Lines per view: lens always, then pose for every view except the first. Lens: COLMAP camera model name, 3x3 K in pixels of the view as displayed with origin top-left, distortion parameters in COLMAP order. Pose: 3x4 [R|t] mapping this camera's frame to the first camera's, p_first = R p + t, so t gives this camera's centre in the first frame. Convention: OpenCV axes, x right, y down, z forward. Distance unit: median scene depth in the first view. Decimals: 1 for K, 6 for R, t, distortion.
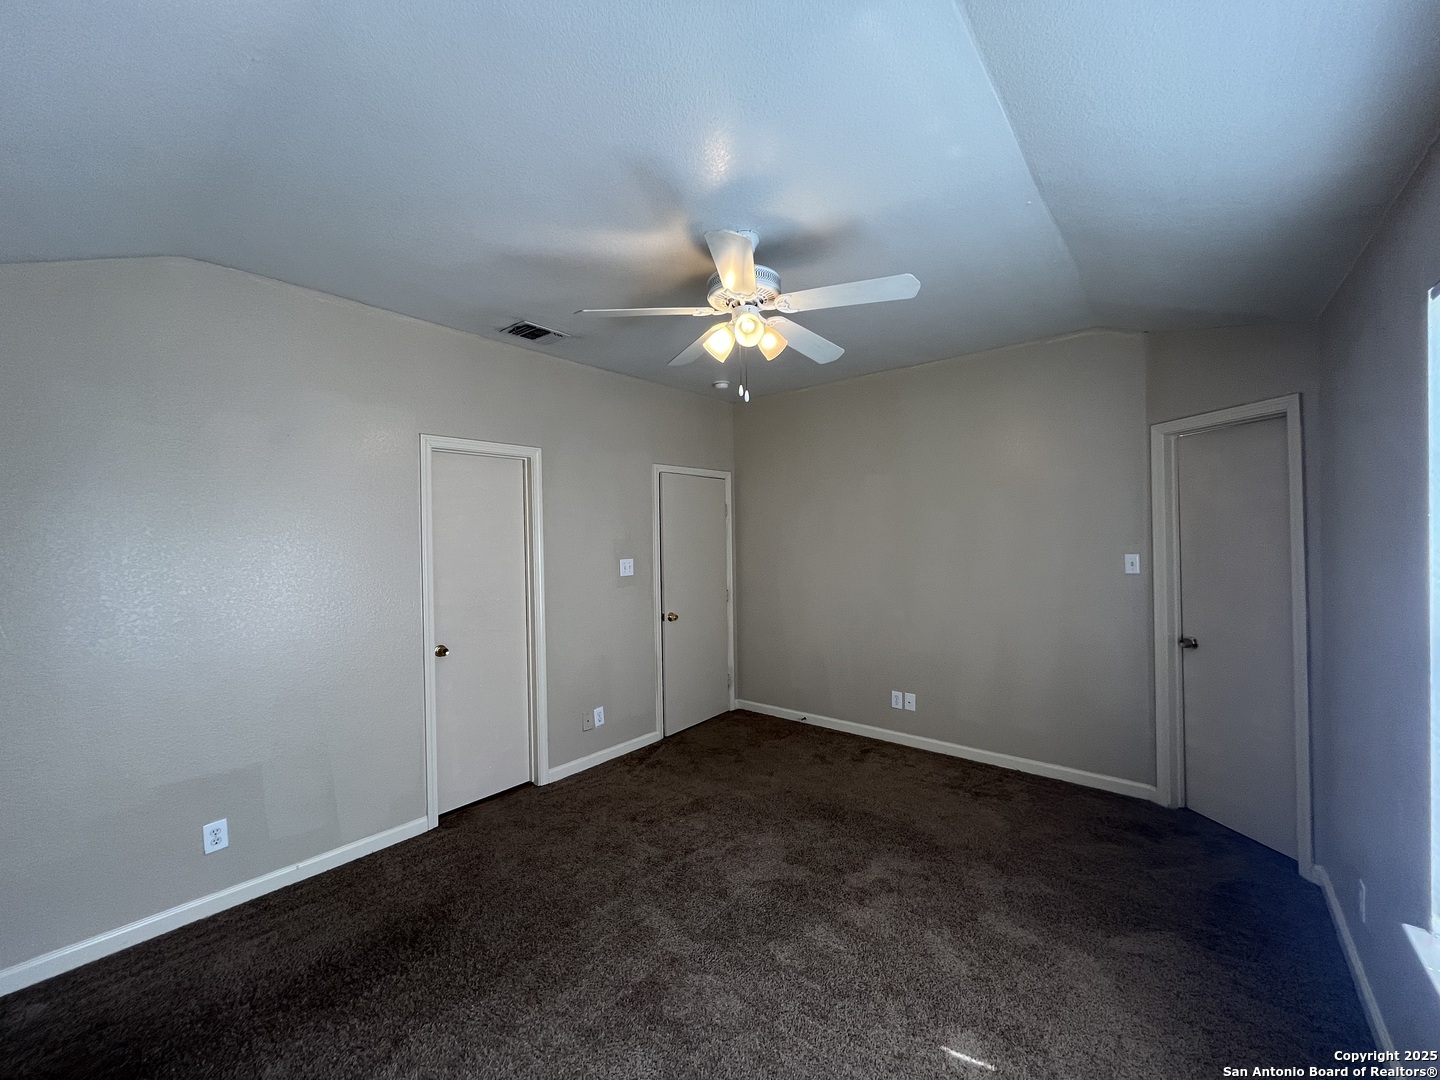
lens RADIAL K [[577.6, 0, 715.5], [0, 577.6, 541.2], [0, 0, 1]] dist [-0.000690, -0.000909]
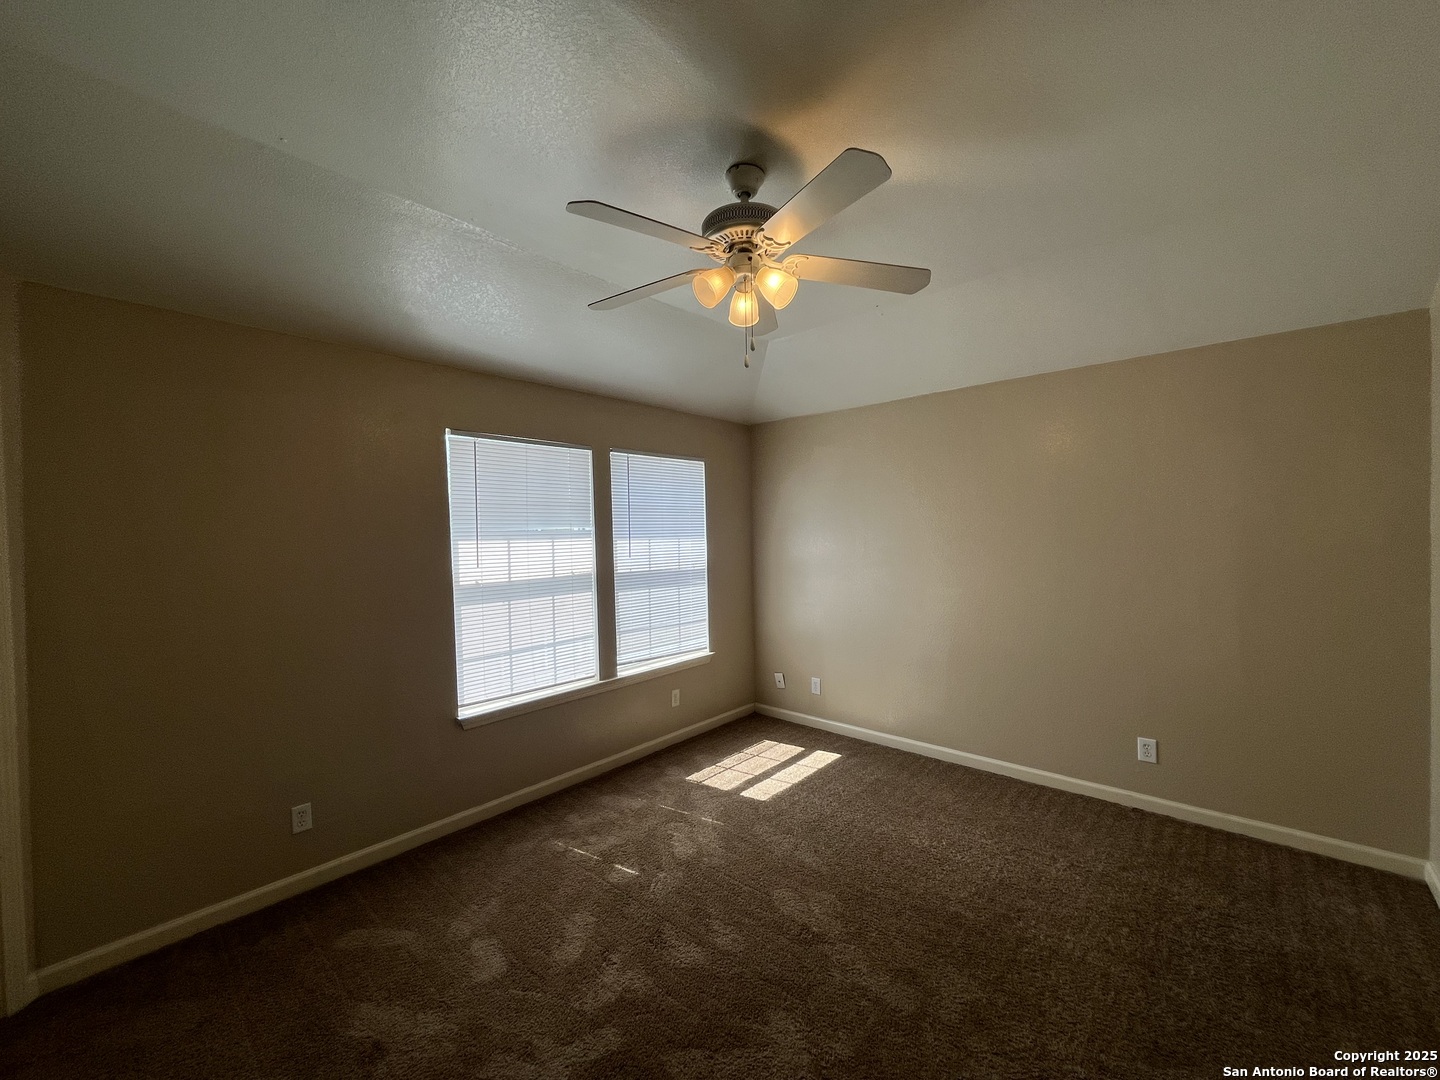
lens RADIAL K [[577.6, 0, 727.8], [0, 577.6, 530.6], [0, 0, 1]] dist [-0.000690, -0.000909]
pose [[-0.998674, 0.038685, 0.033976, 0.041167], [0.039120, 0.999160, 0.012219, -0.007674], [-0.033475, 0.013531, -0.999348, 1.284548]]
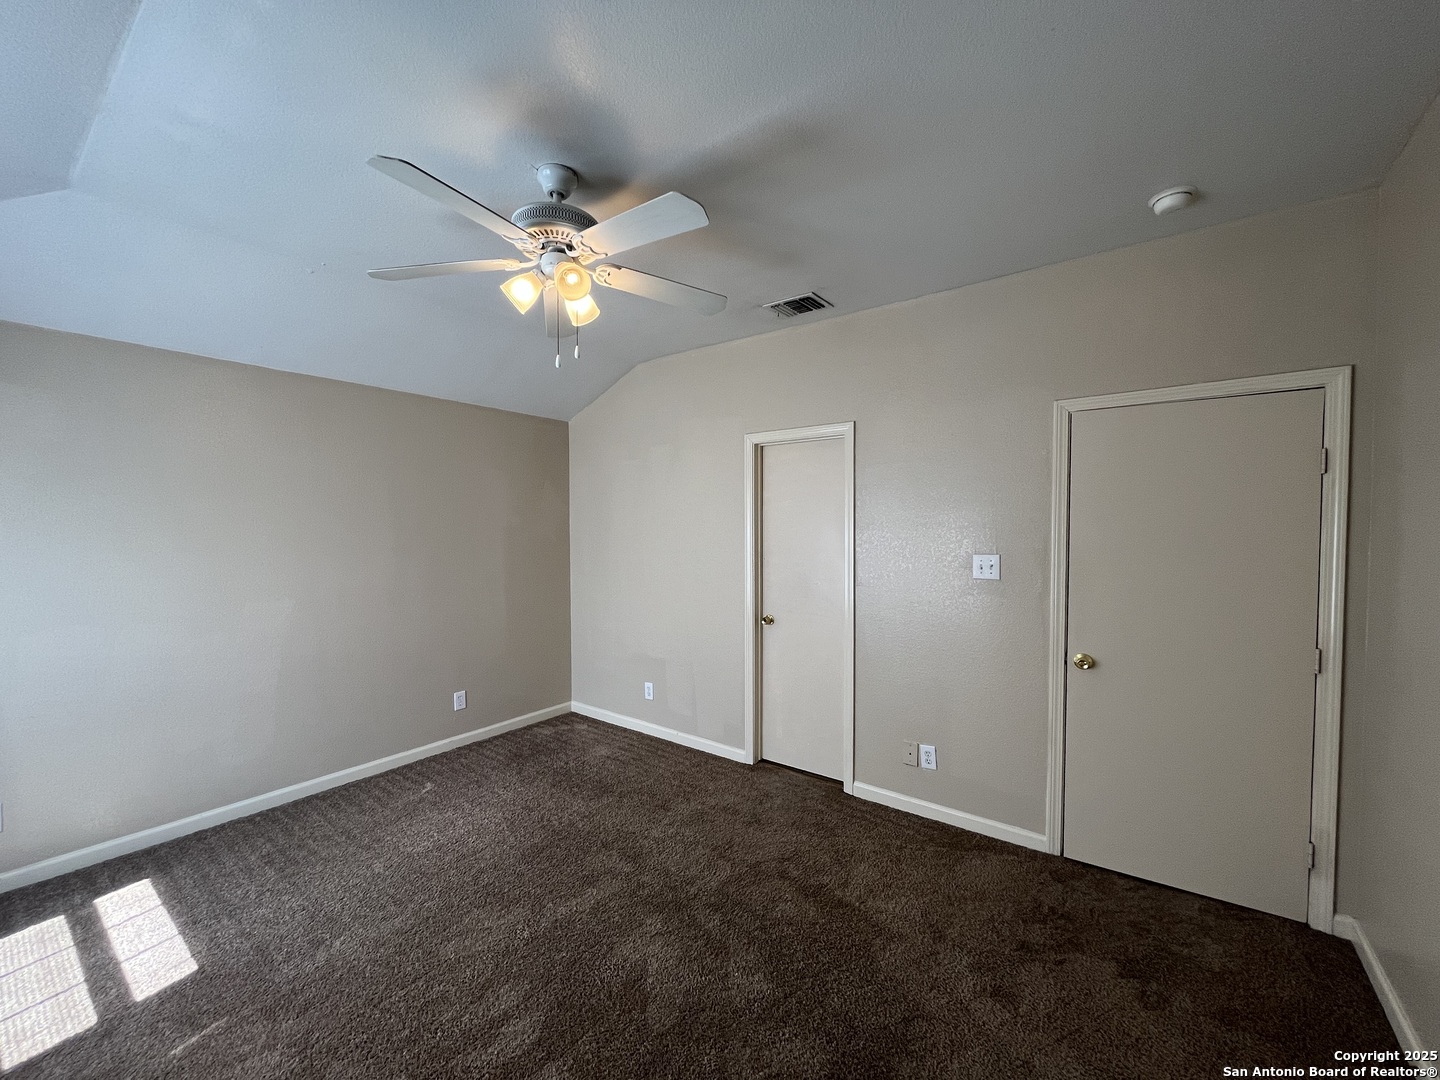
lens RADIAL K [[577.6, 0, 707.7], [0, 577.6, 539.0], [0, 0, 1]] dist [-0.000690, -0.000909]
pose [[0.050143, 0.035641, -0.998106, 0.638853], [-0.012983, 0.999302, 0.035031, -0.007553], [0.998658, 0.011202, 0.050571, 0.799808]]
